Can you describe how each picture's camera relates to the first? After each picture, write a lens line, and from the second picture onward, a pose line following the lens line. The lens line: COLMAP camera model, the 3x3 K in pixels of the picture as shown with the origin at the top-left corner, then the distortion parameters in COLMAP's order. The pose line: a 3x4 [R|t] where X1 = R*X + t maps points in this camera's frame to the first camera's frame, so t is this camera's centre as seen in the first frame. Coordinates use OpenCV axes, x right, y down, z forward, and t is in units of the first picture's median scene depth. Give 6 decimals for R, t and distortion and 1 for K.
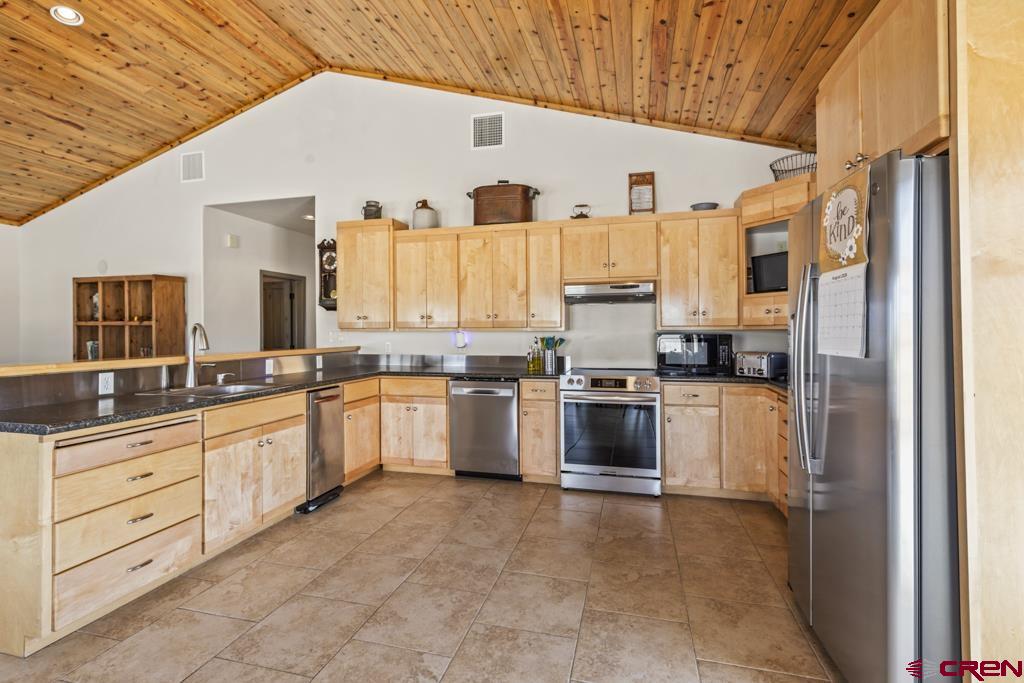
lens RADIAL K [[461.9, 0, 519.4], [0, 461.9, 327.7], [0, 0, 1]] dist [0.004589, 0.000122]
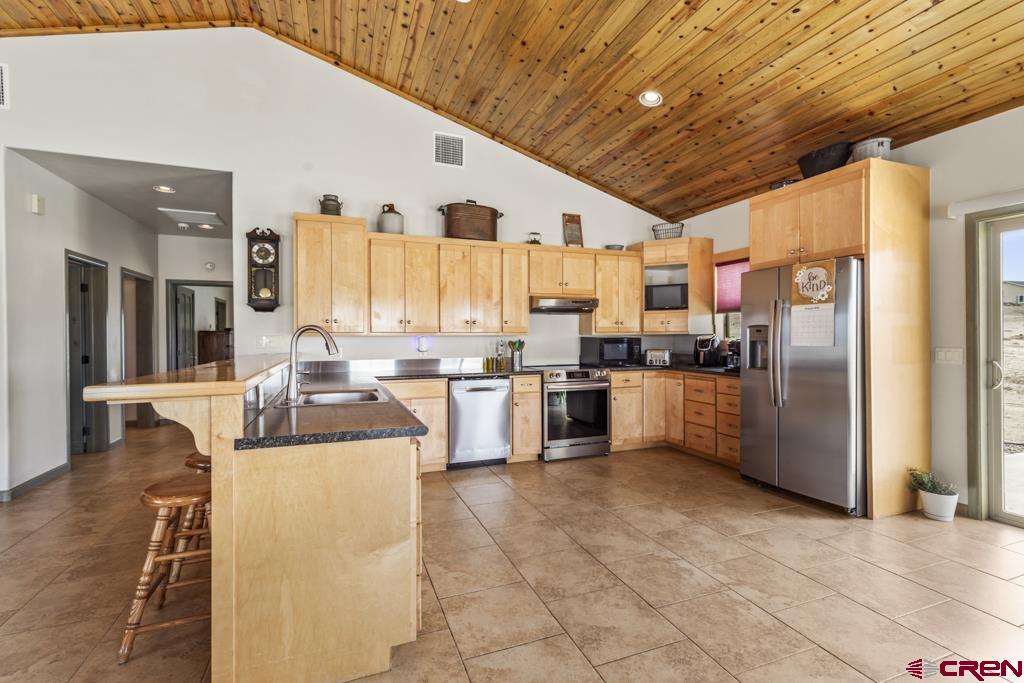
lens RADIAL K [[461.9, 0, 514.9], [0, 461.9, 339.7], [0, 0, 1]] dist [0.004589, 0.000122]
pose [[0.811051, -0.002988, 0.584968, -0.653793], [-0.003540, 0.999944, 0.010016, 0.006132], [-0.584965, -0.010194, 0.810994, 0.035199]]
